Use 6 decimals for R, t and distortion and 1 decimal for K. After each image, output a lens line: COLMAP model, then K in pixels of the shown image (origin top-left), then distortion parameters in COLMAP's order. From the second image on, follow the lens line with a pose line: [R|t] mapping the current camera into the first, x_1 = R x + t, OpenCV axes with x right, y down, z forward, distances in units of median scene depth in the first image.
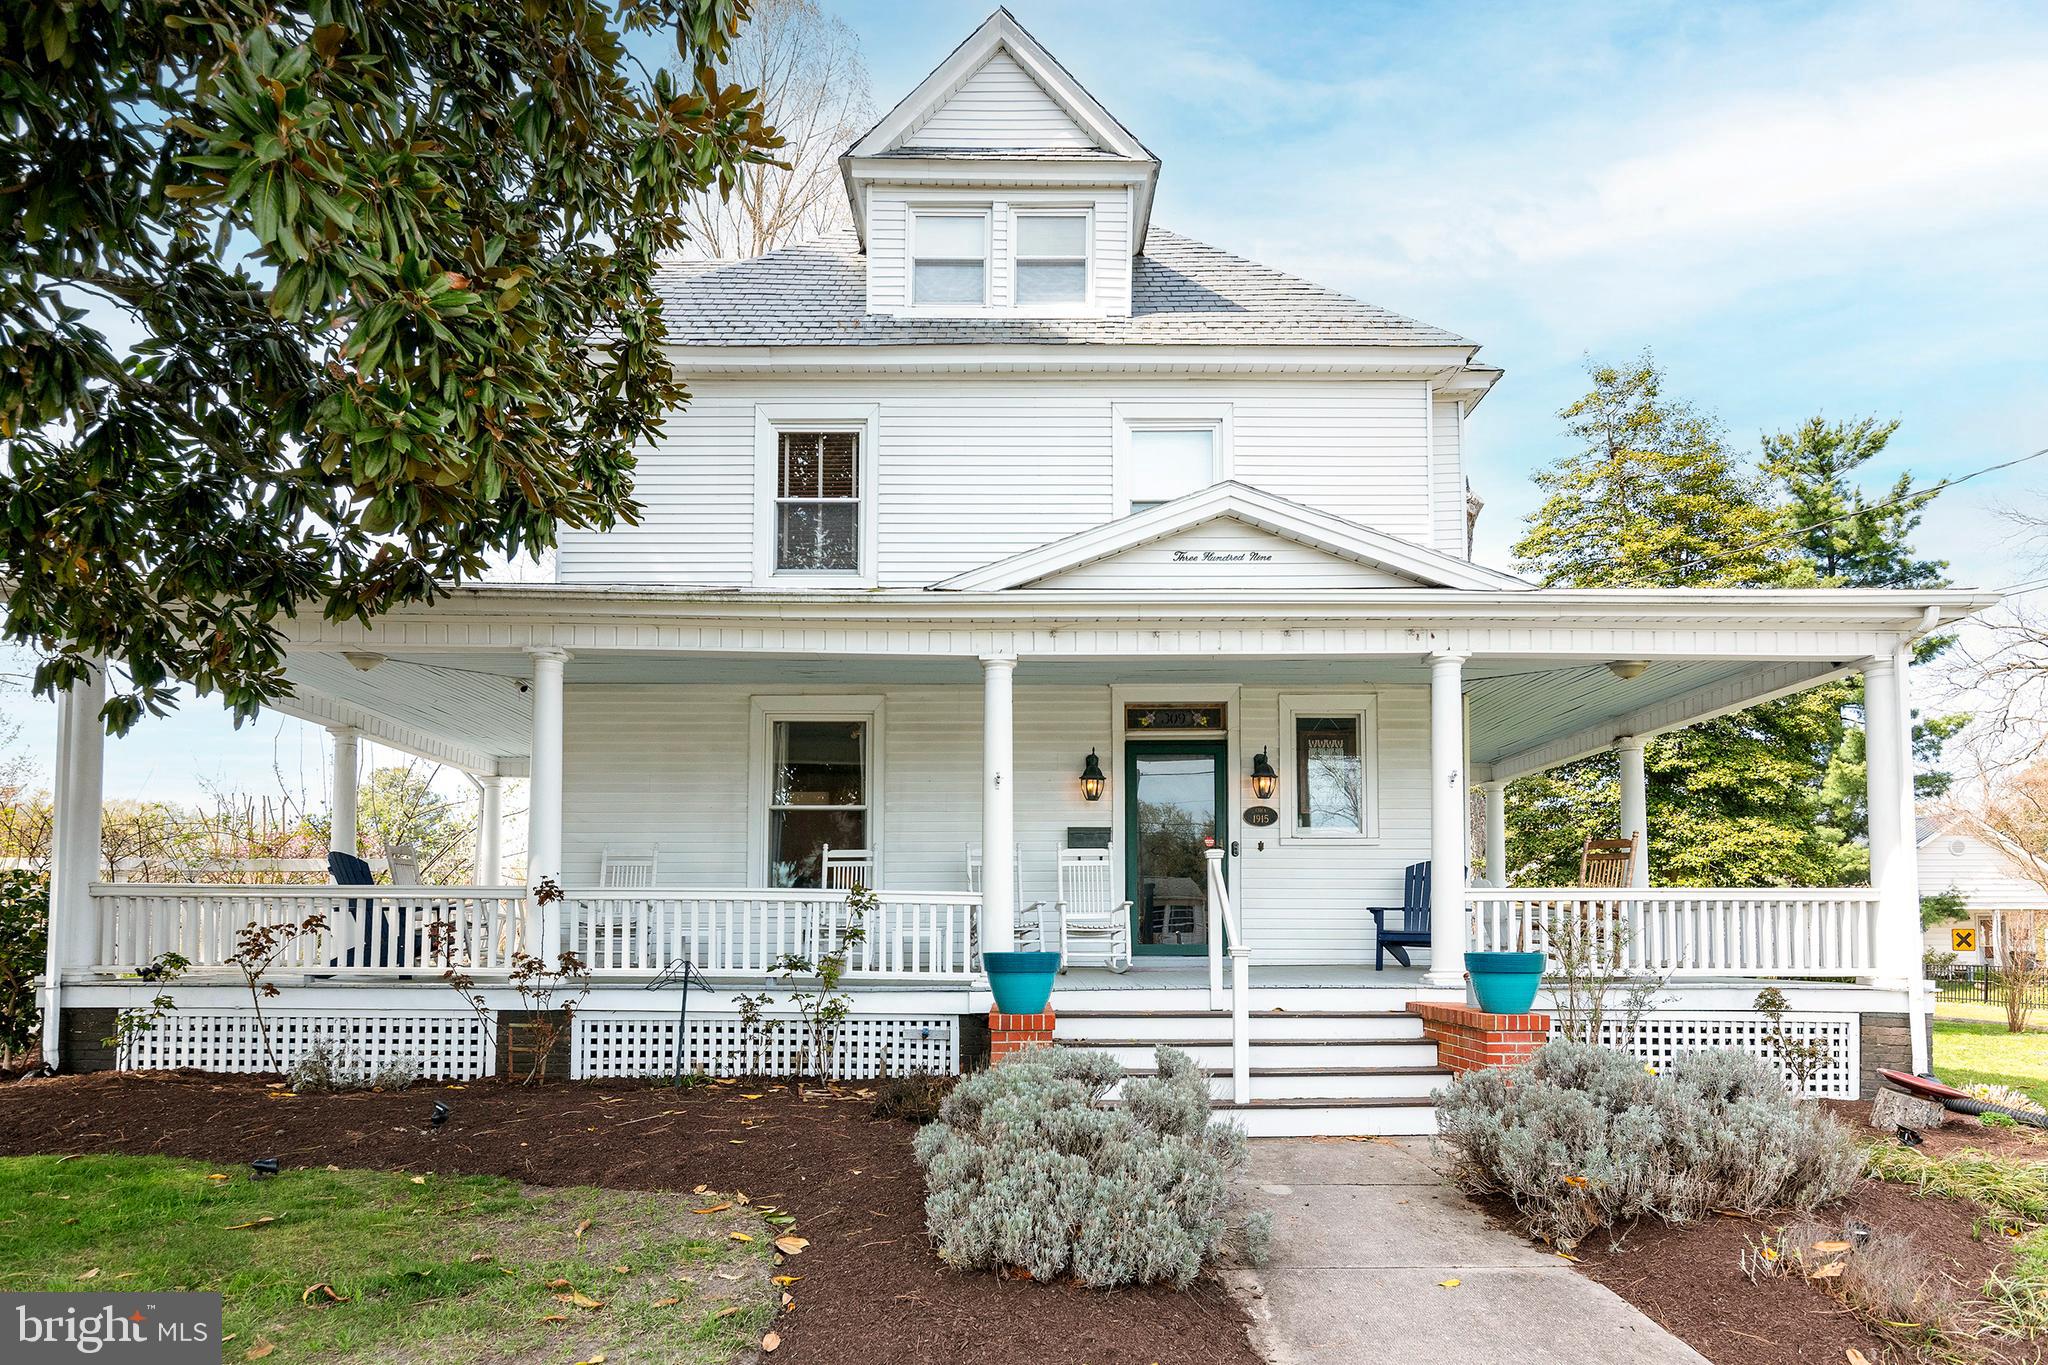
lens RADIAL K [[1191.0, 0, 1011.8], [0, 1191.0, 869.5], [0, 0, 1]] dist [0.011659, -0.000606]
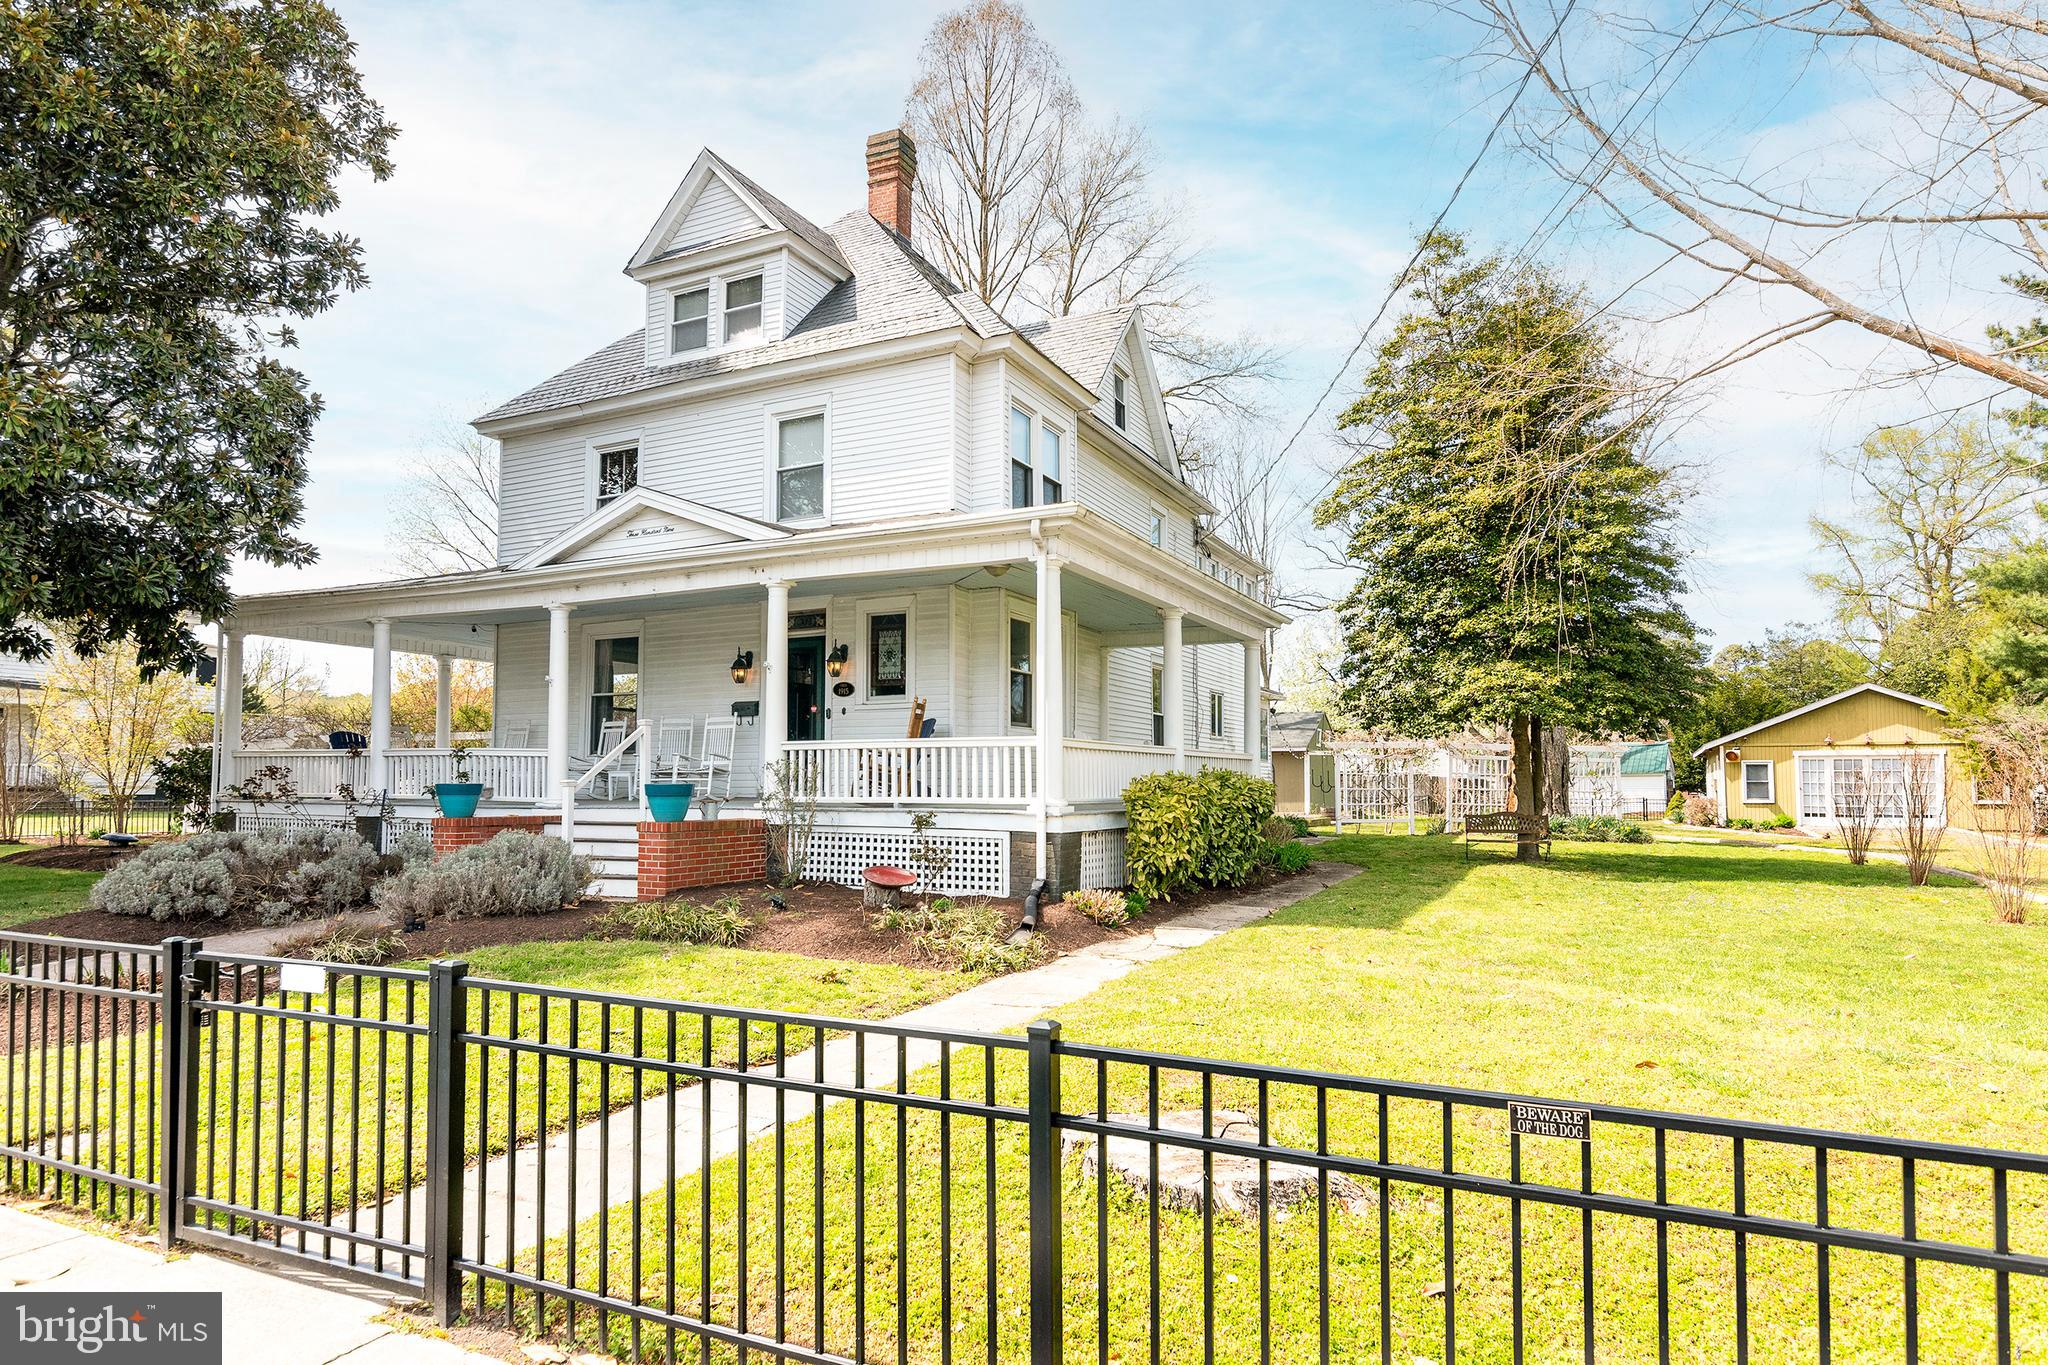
lens RADIAL K [[1133.4, 0, 1023.0], [0, 1133.4, 721.6], [0, 0, 1]] dist [0.000956, -0.000467]
pose [[0.894942, -0.023507, -0.445562, 1.254688], [0.024522, 0.999693, -0.003487, 0.003009], [0.445508, -0.007805, 0.895244, -0.109382]]
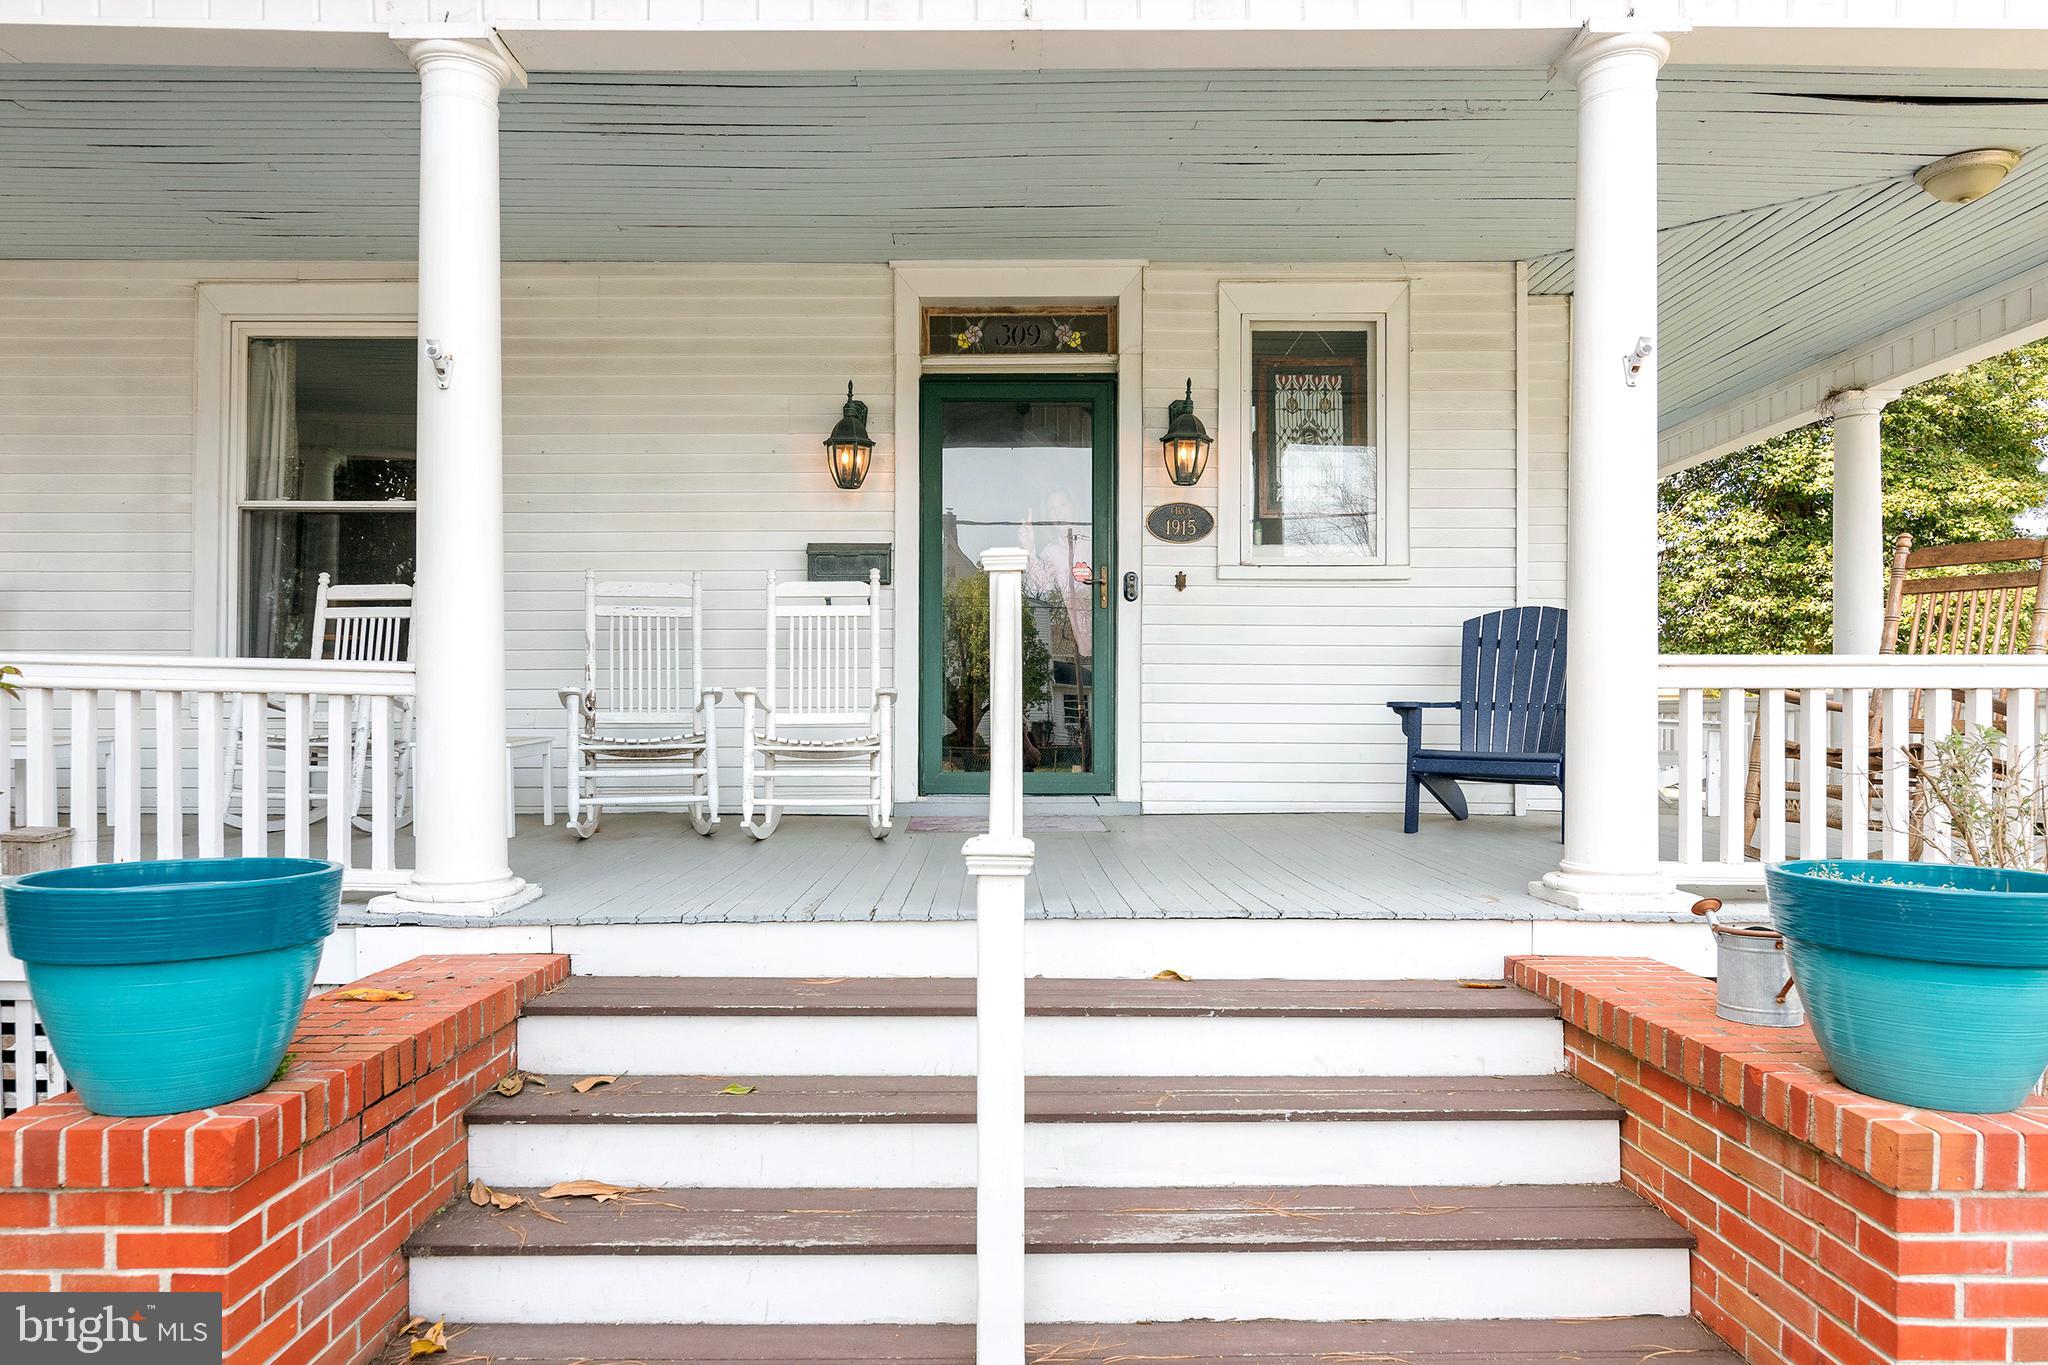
lens RADIAL K [[1218.9, 0, 995.0], [0, 1218.9, 737.6], [0, 0, 1]] dist [0.006884, 0.000700]
pose [[0.999988, 0.002930, 0.003946, 0.162450], [-0.003187, 0.997768, 0.066707, 0.016527], [-0.003742, -0.066718, 0.997765, 0.601106]]
